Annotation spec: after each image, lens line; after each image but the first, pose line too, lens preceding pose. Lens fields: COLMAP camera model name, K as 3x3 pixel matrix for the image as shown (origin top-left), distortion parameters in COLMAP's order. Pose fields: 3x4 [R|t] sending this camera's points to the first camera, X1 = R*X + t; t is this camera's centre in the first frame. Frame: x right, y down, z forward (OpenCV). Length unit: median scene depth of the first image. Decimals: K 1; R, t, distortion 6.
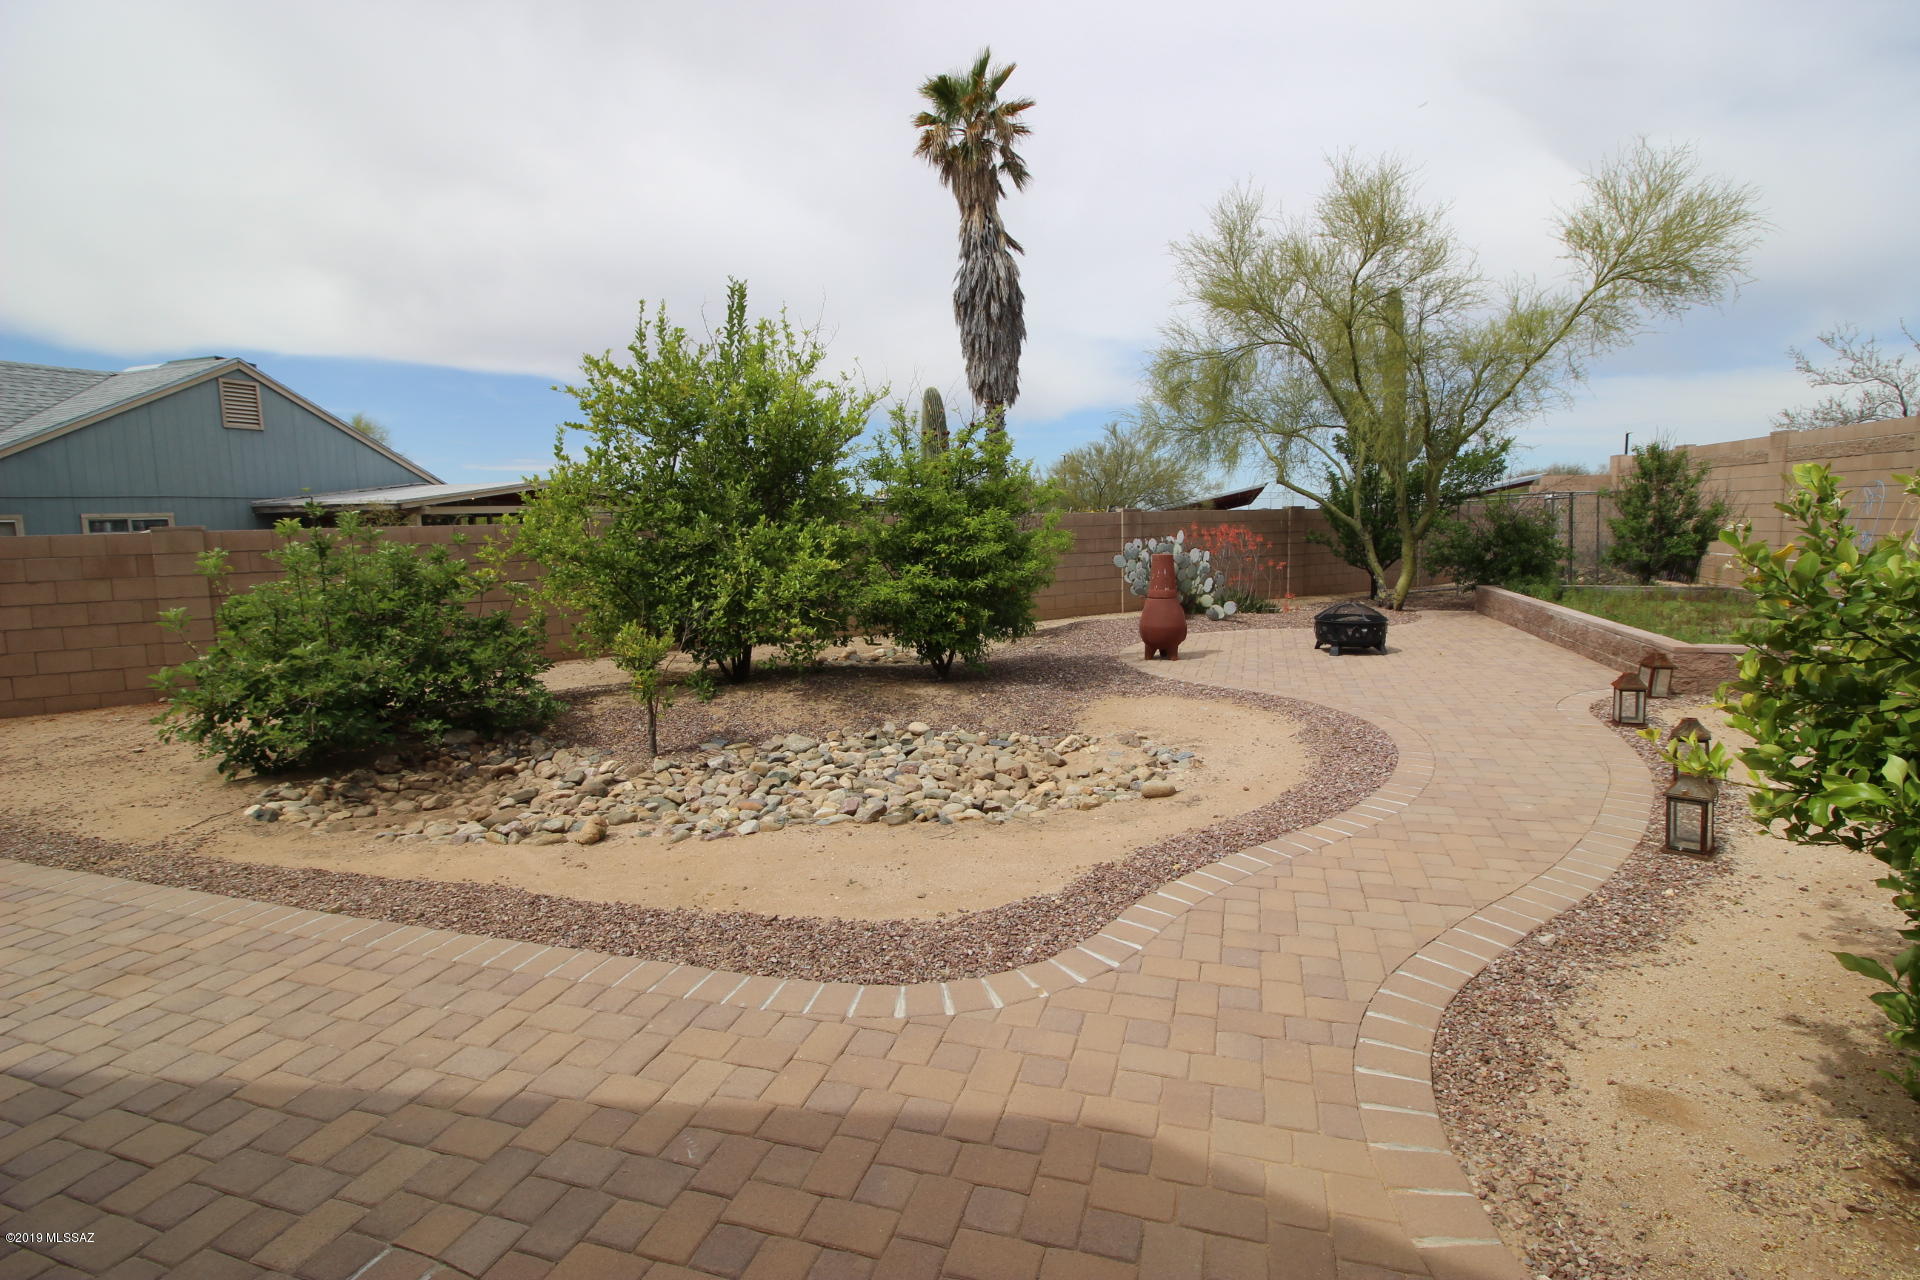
lens RADIAL K [[885.7, 0, 965.0], [0, 885.7, 629.0], [0, 0, 1]] dist [-0.005221, -0.009431]
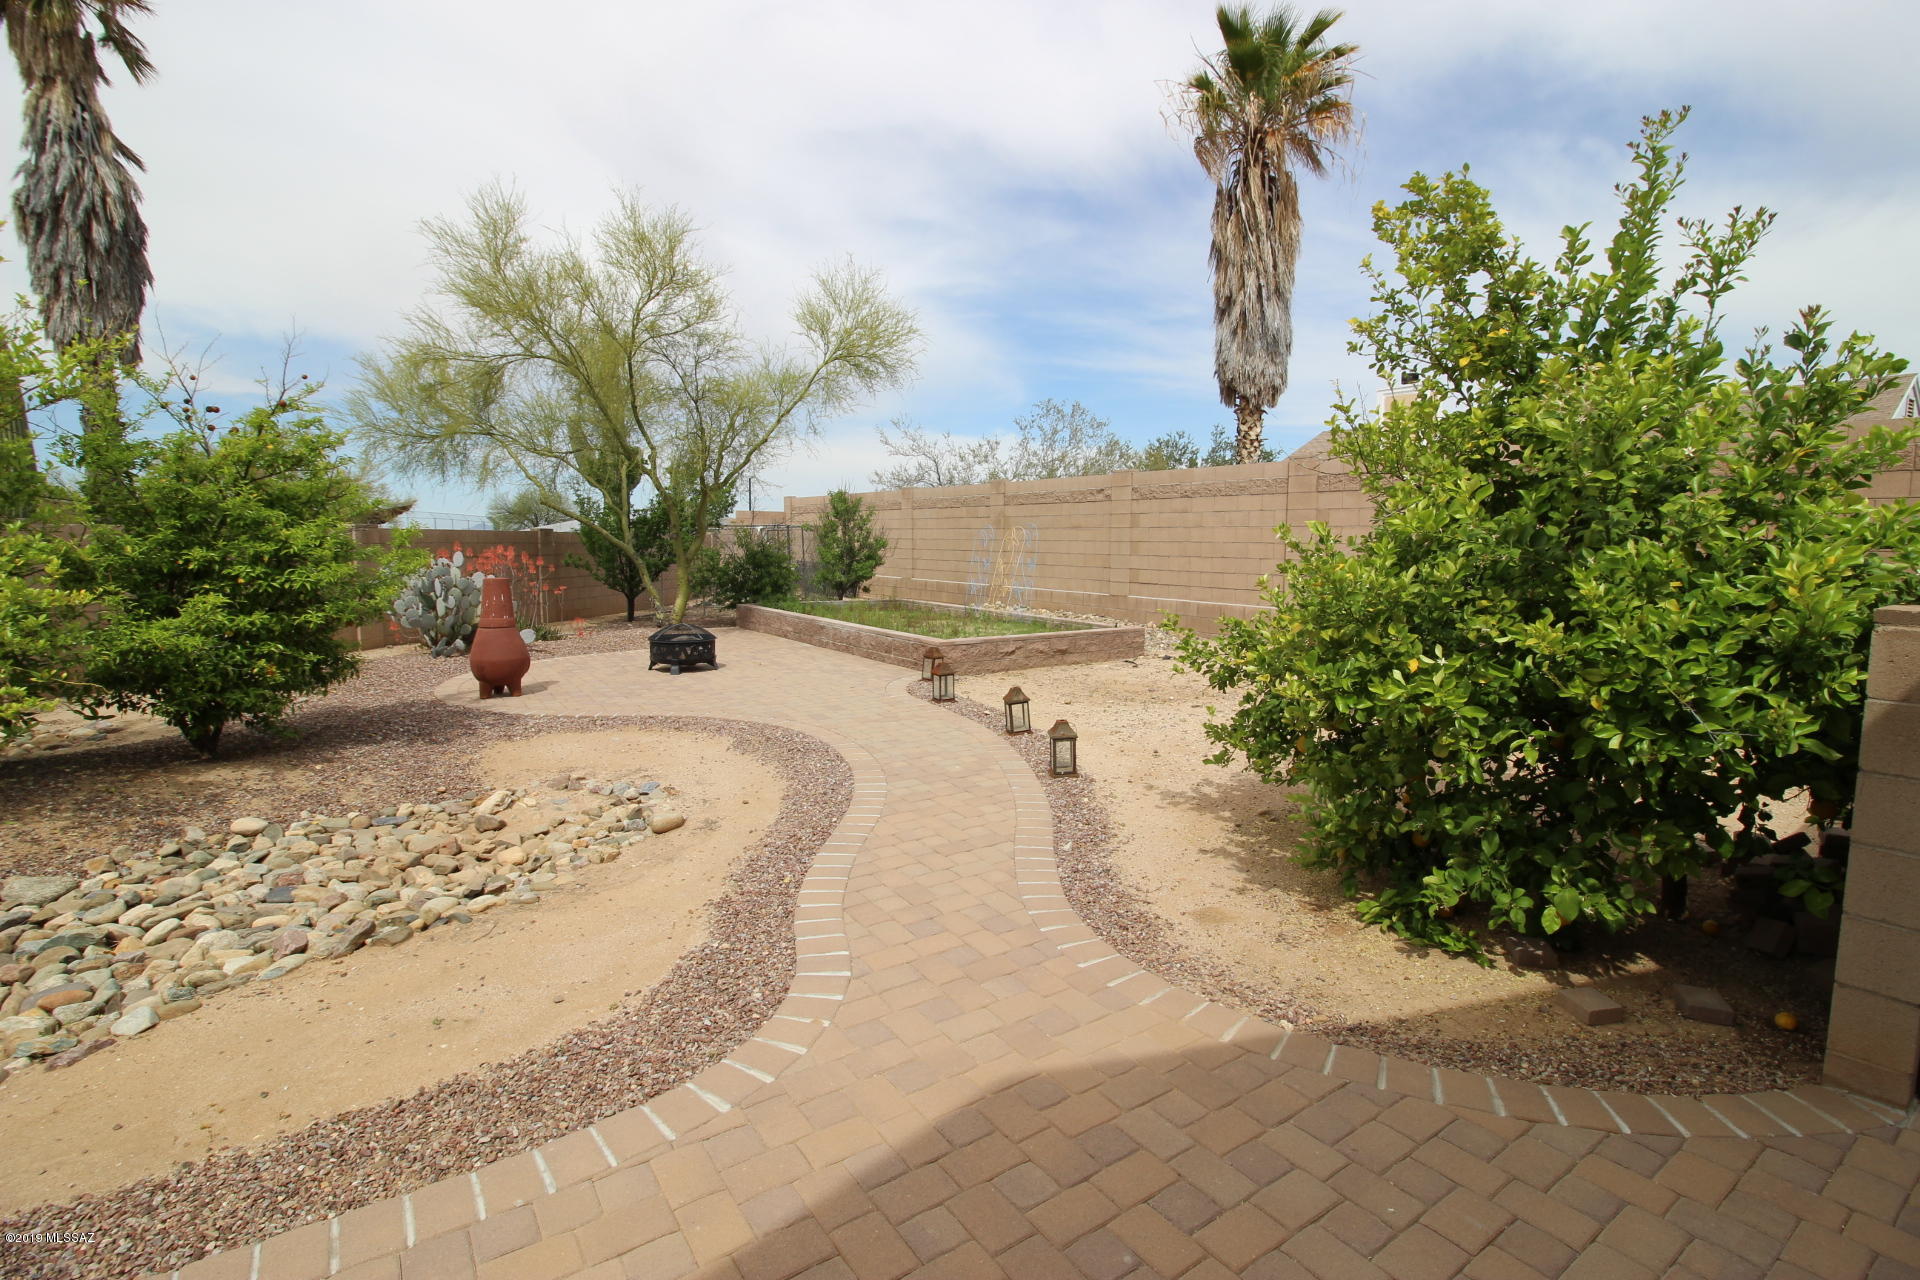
lens RADIAL K [[885.7, 0, 975.5], [0, 885.7, 632.7], [0, 0, 1]] dist [-0.005221, -0.009431]
pose [[0.614521, -0.055055, 0.786977, -0.203112], [0.073583, 0.997213, 0.012305, -0.006273], [-0.785461, 0.050346, 0.616860, 0.089895]]
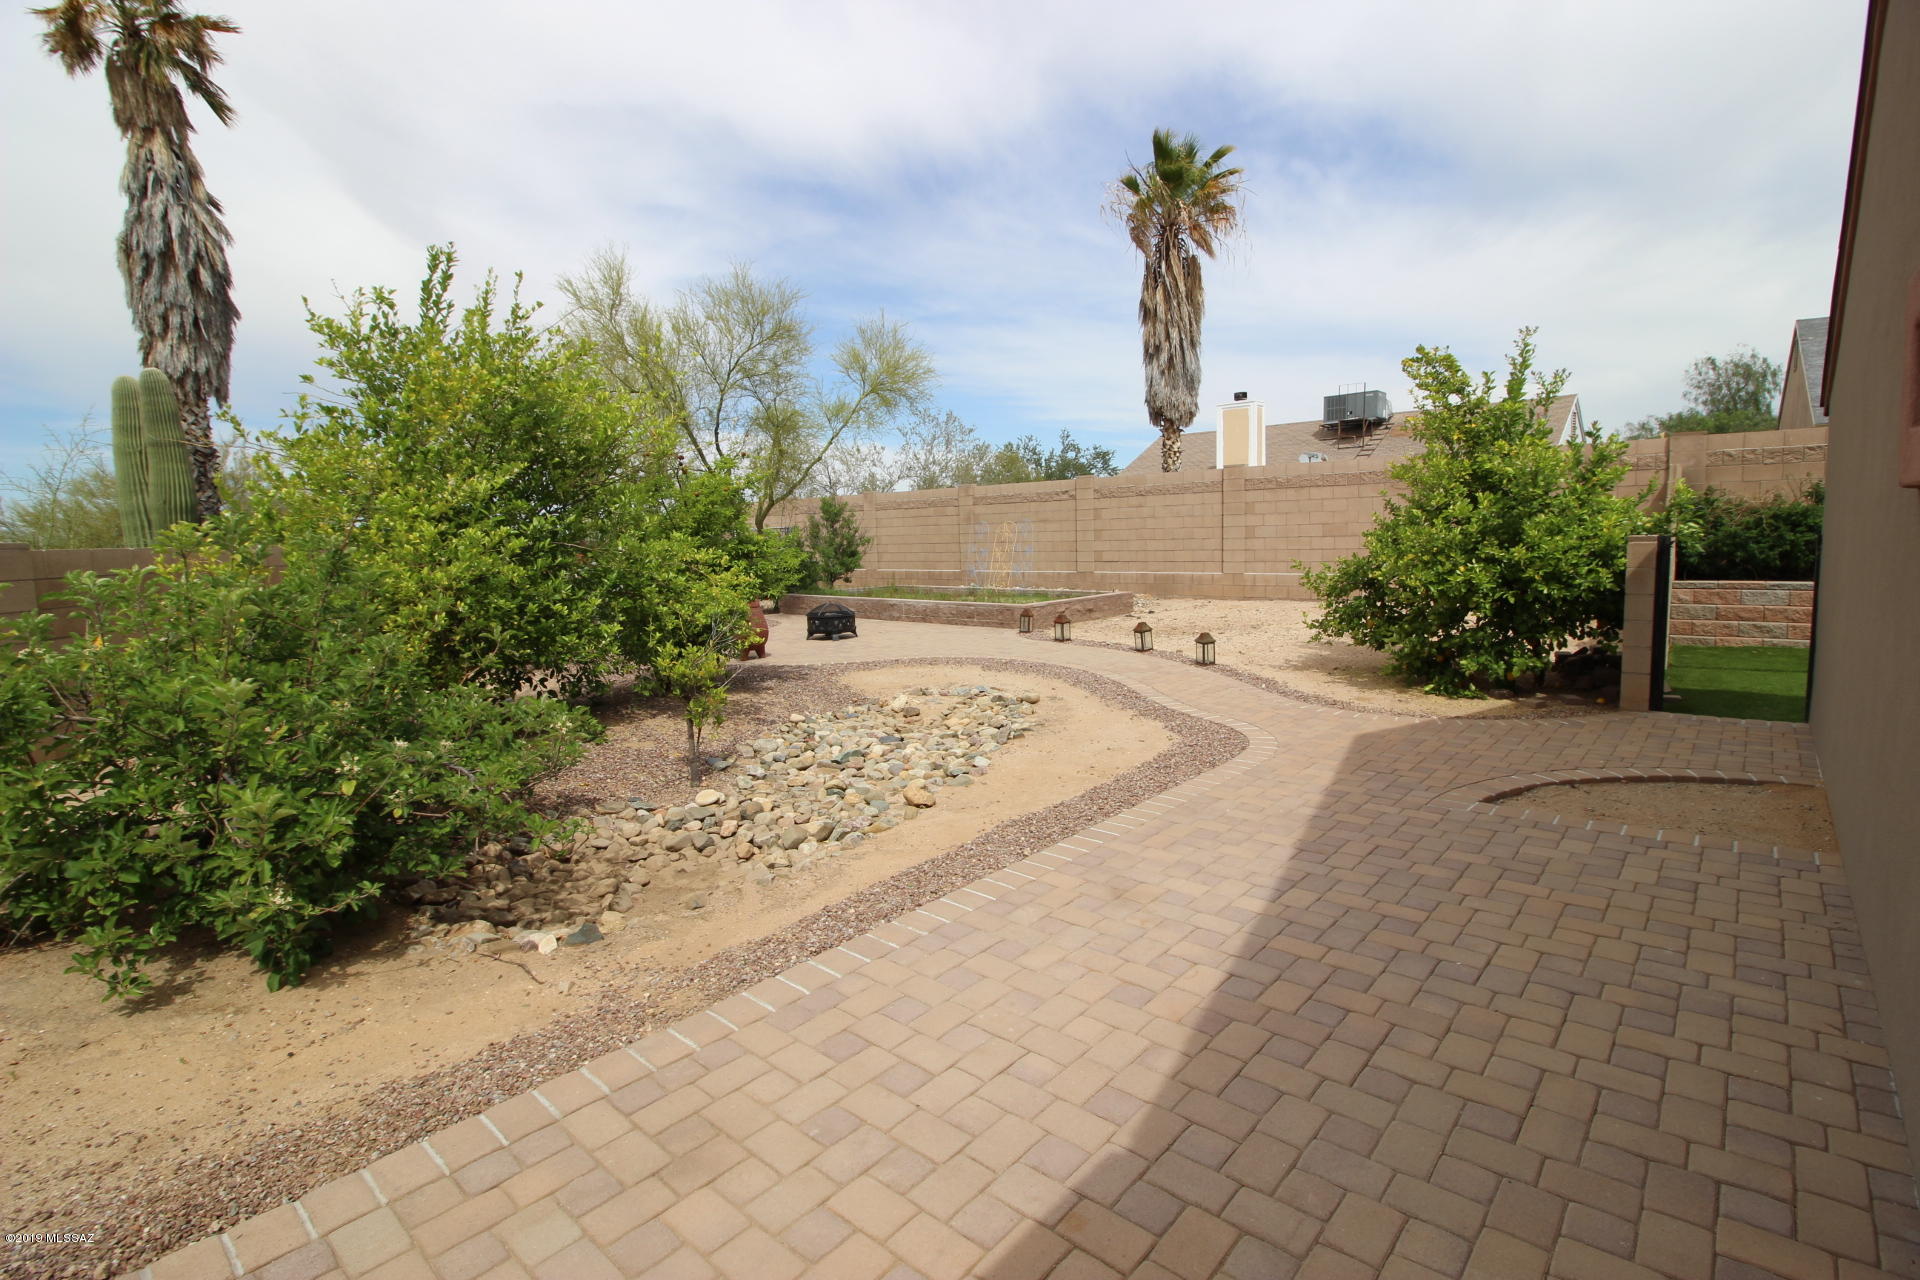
lens RADIAL K [[885.7, 0, 970.2], [0, 885.7, 640.9], [0, 0, 1]] dist [-0.005221, -0.009431]
pose [[0.412341, -0.098713, 0.905666, -0.836664], [0.129442, 0.990375, 0.049012, -0.011659], [-0.901787, 0.097021, 0.421150, 0.259610]]
